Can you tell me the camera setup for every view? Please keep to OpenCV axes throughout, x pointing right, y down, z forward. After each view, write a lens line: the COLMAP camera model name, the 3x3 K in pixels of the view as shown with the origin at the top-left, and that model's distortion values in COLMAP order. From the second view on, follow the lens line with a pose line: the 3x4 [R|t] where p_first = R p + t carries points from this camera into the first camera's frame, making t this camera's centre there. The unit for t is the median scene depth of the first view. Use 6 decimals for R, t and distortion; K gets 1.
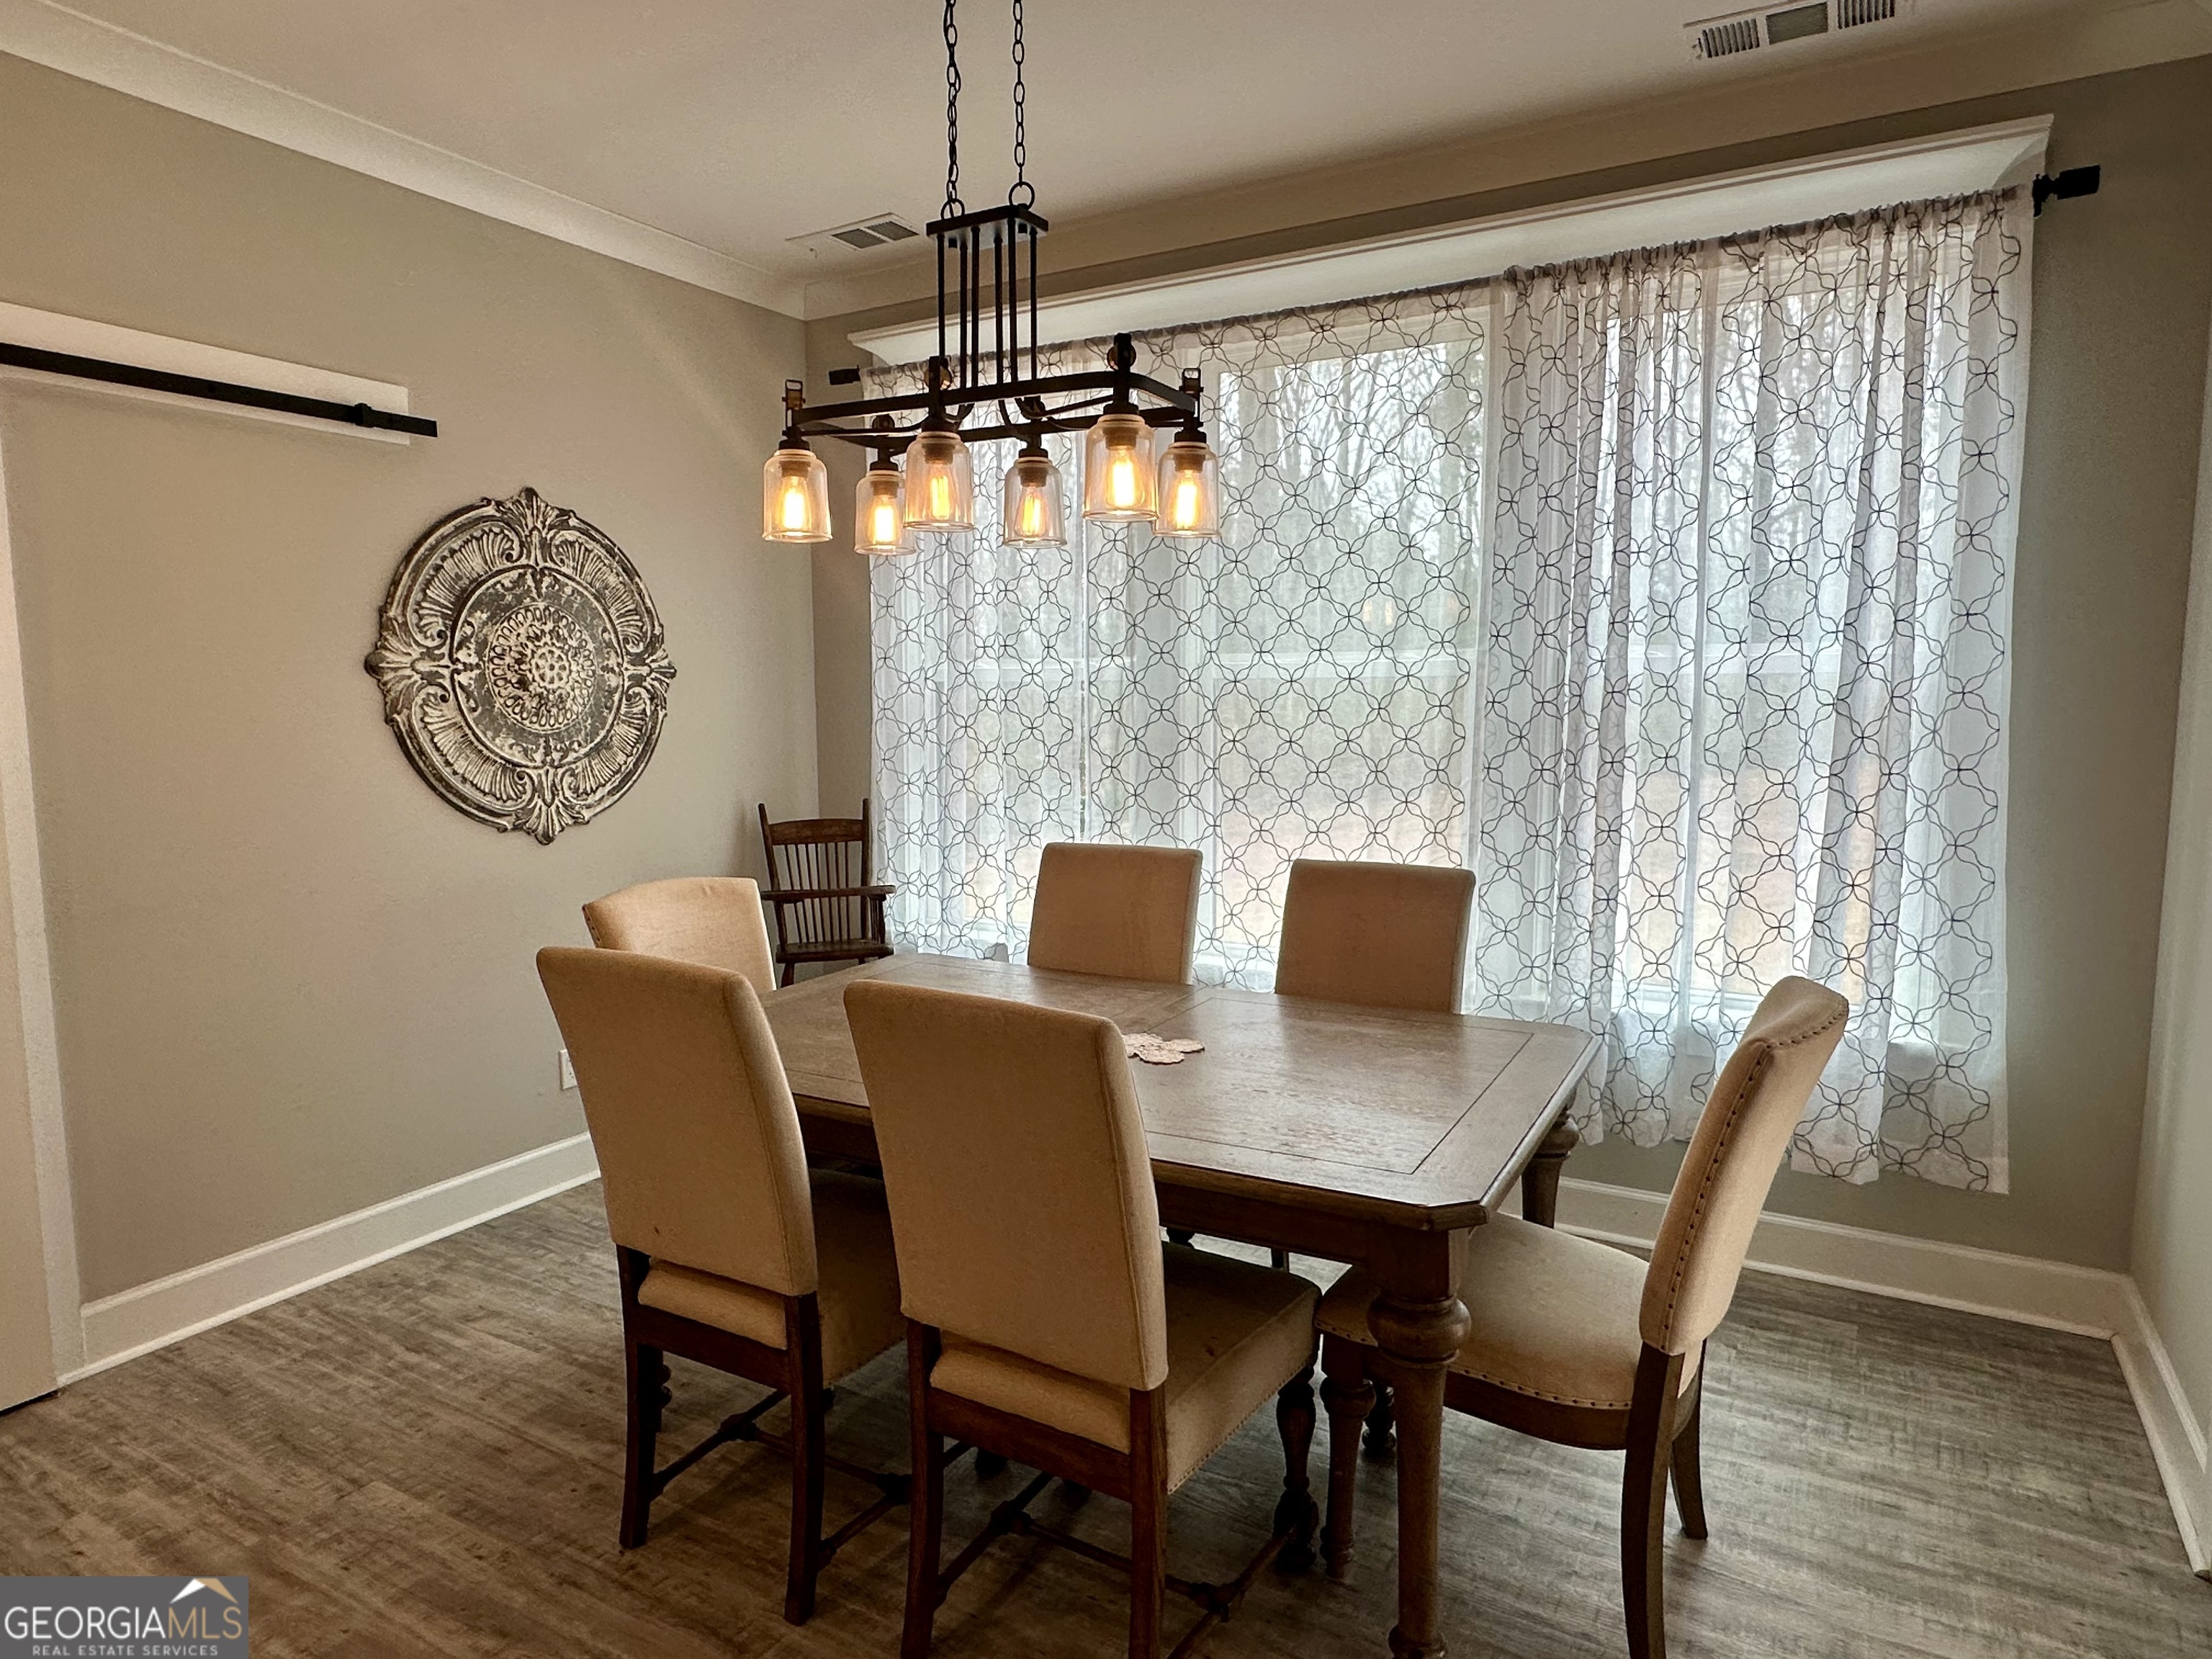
lens RADIAL K [[1316.4, 0, 1096.1], [0, 1316.4, 842.5], [0, 0, 1]] dist [-0.001832, -0.002836]
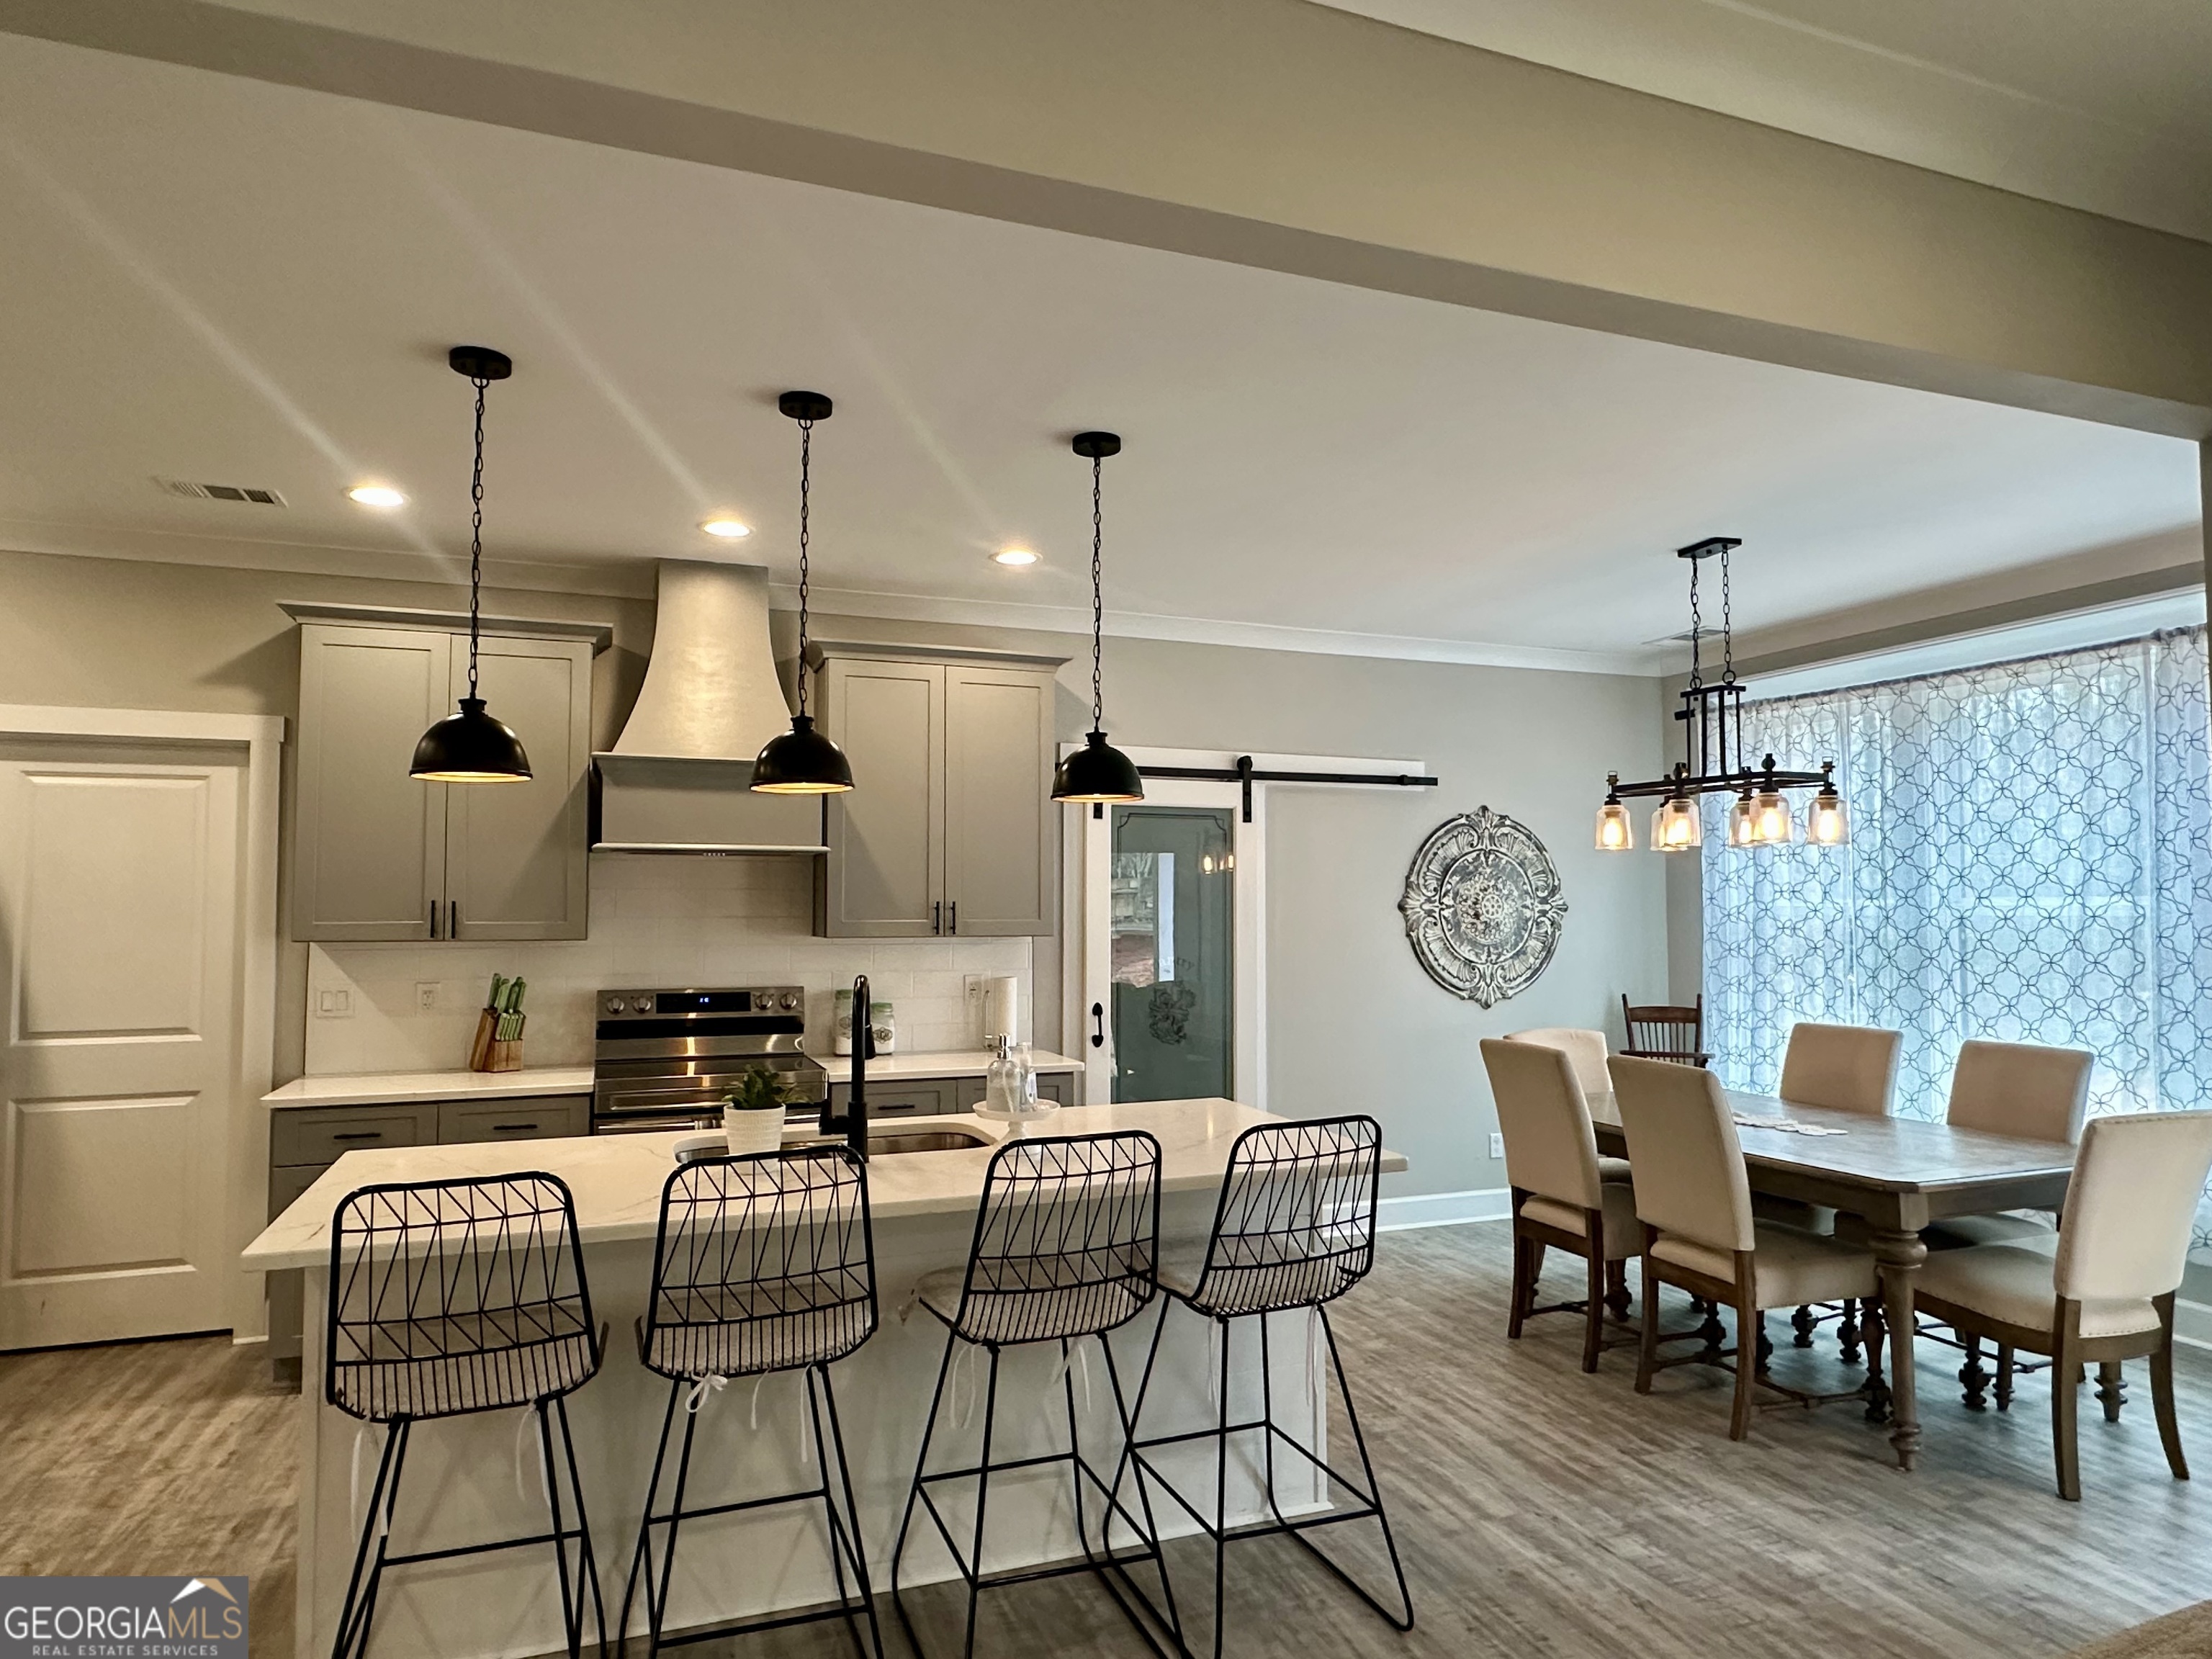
lens RADIAL K [[1316.4, 0, 1095.3], [0, 1316.4, 833.1], [0, 0, 1]] dist [-0.001832, -0.002836]
pose [[0.773404, -0.030592, -0.633174, 0.299709], [-0.075382, 0.987309, -0.139780, 0.057261], [0.629415, 0.155837, 0.761283, -0.706752]]
